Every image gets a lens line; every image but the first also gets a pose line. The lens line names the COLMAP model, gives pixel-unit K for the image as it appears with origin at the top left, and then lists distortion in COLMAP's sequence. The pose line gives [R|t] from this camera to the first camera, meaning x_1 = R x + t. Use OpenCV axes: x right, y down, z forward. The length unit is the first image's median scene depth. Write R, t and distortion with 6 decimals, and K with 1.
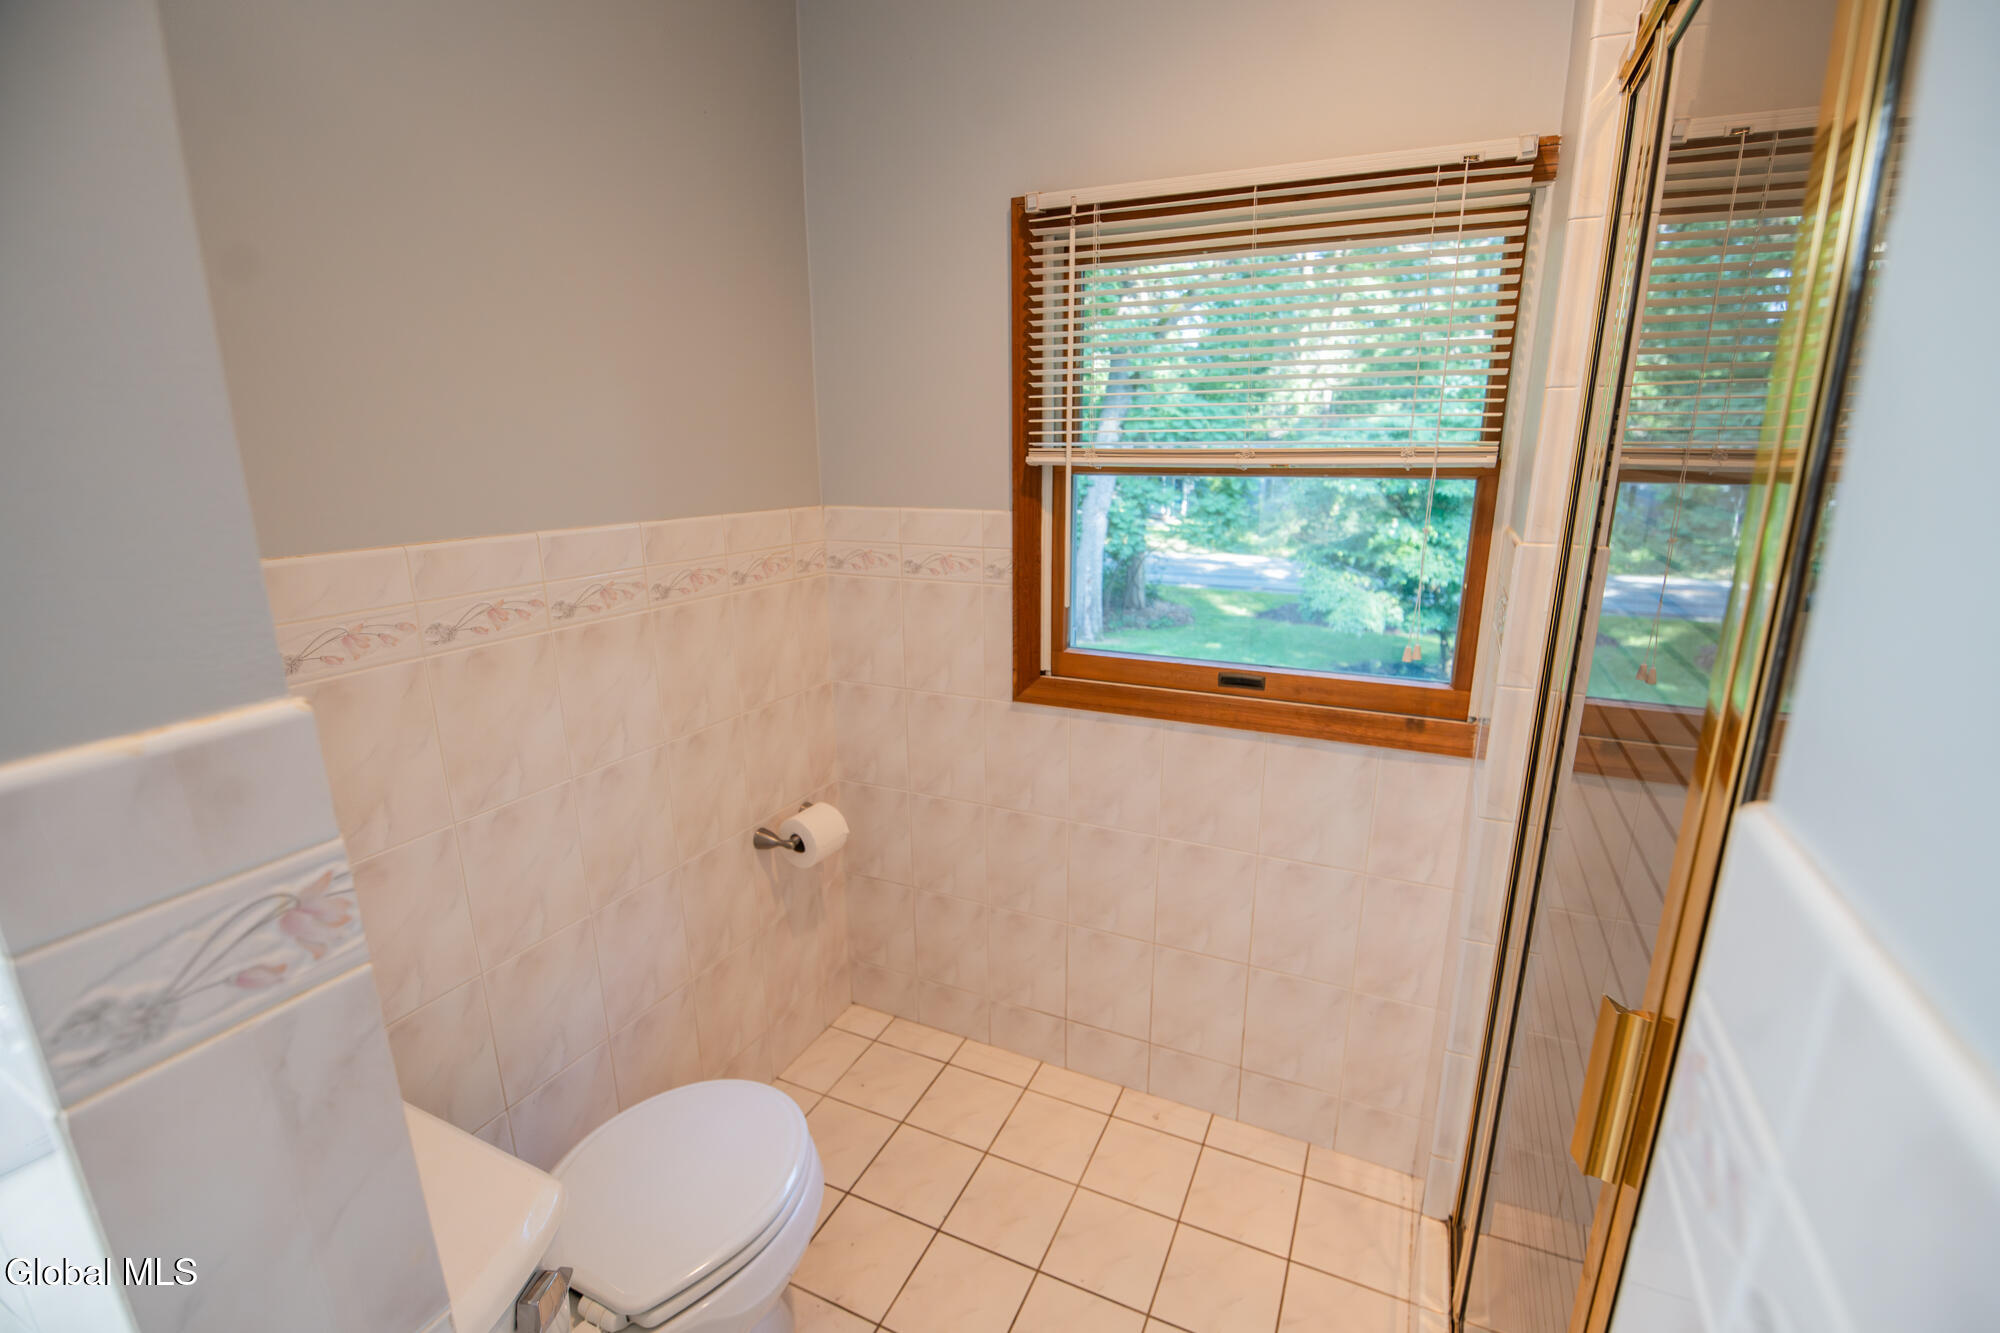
lens RADIAL K [[873.8, 0, 1016.3], [0, 873.8, 671.2], [0, 0, 1]] dist [0.001094, -0.010606]
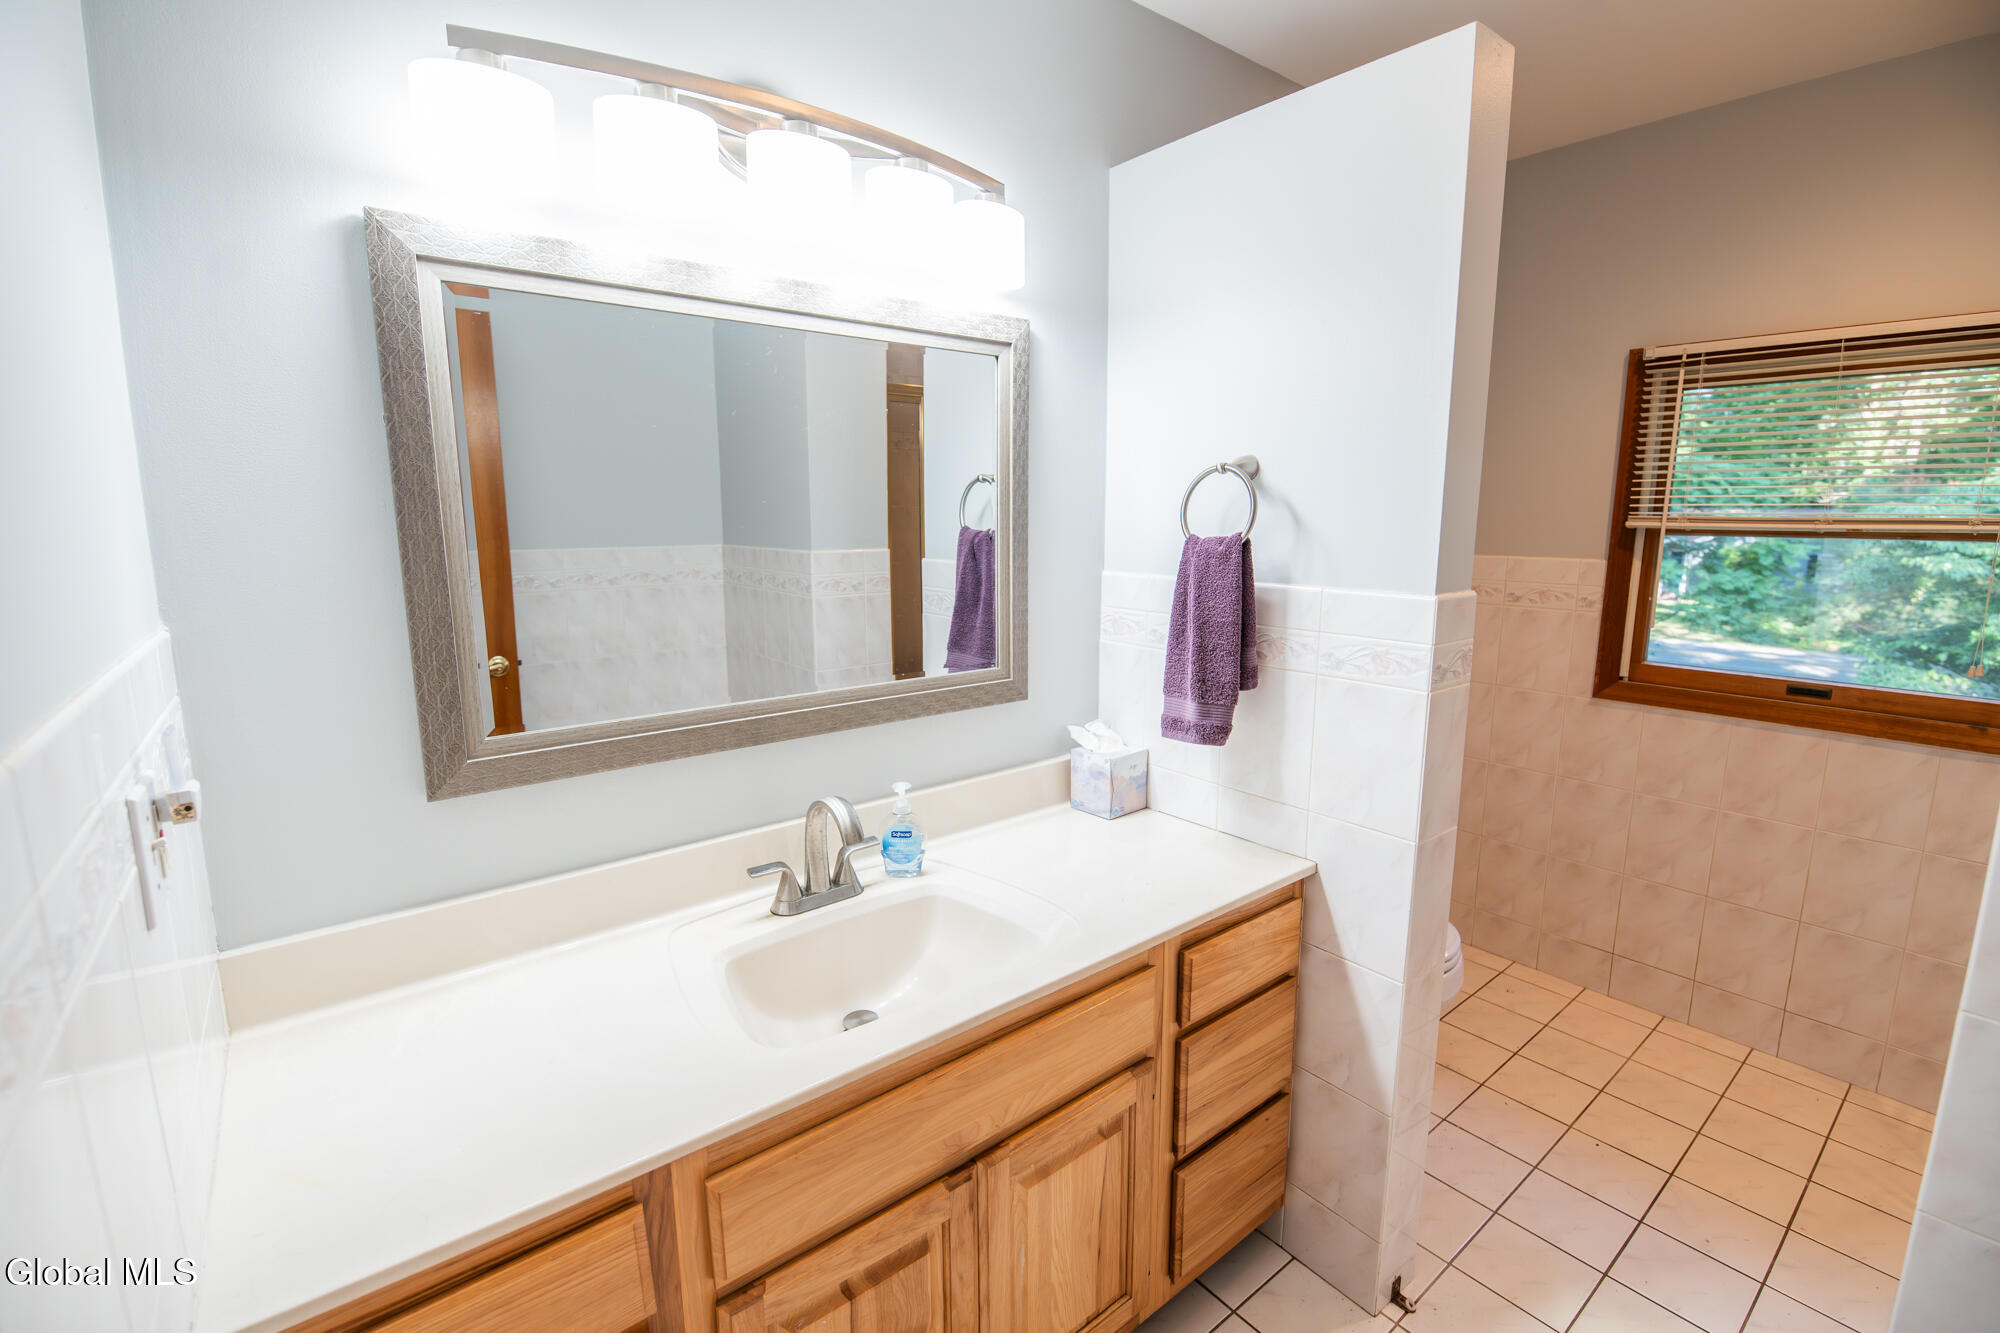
lens RADIAL K [[907.2, 0, 1000.1], [0, 907.2, 662.4], [0, 0, 1]] dist [0.002404, -0.009982]
pose [[0.899104, 0.075280, -0.431213, -0.230424], [-0.112448, 0.991764, -0.061323, 0.171251], [0.423045, 0.103625, 0.900164, -0.674980]]
